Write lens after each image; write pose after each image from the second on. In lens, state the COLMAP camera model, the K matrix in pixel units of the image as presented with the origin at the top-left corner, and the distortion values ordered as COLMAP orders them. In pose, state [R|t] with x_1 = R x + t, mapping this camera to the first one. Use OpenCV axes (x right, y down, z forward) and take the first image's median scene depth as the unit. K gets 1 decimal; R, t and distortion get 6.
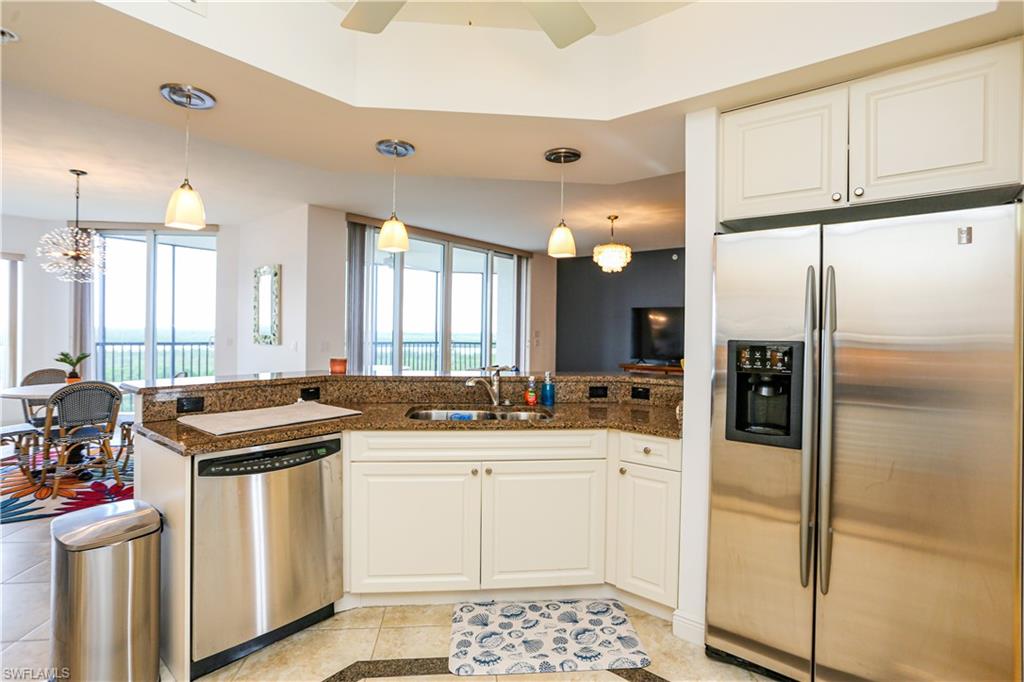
lens RADIAL K [[500.8, 0, 514.4], [0, 500.8, 330.7], [0, 0, 1]] dist [-0.004684, 0.000005]
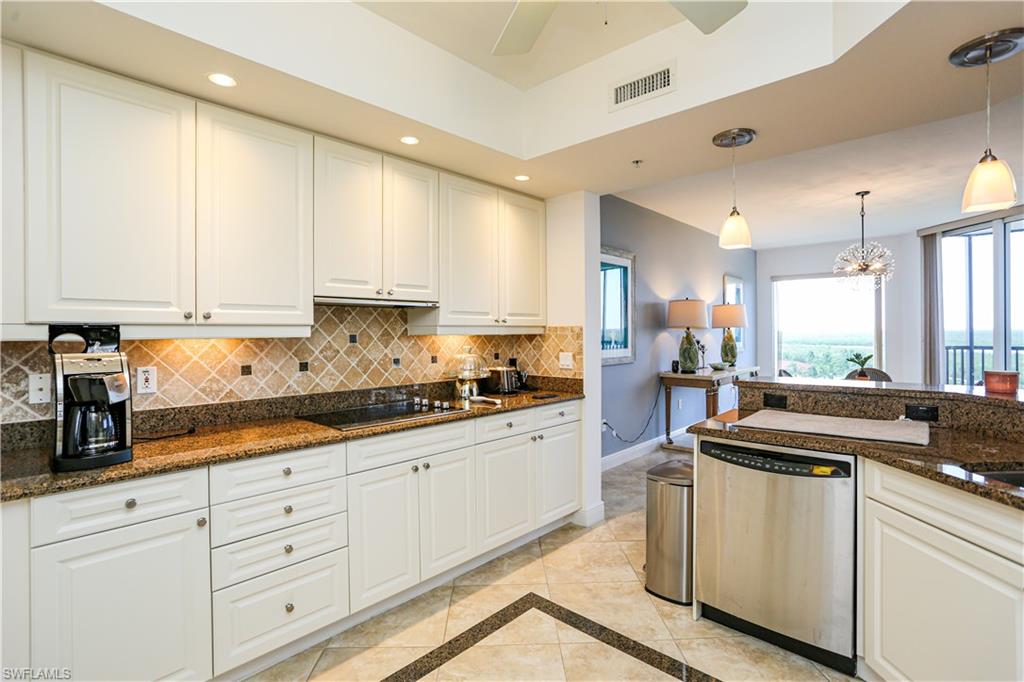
lens RADIAL K [[500.8, 0, 514.4], [0, 500.8, 330.7], [0, 0, 1]] dist [-0.004684, 0.000005]
pose [[-0.068882, -0.016664, -0.997486, 0.449724], [0.010263, 0.999796, -0.017411, 0.004886], [0.997572, -0.011437, -0.068697, 0.441689]]
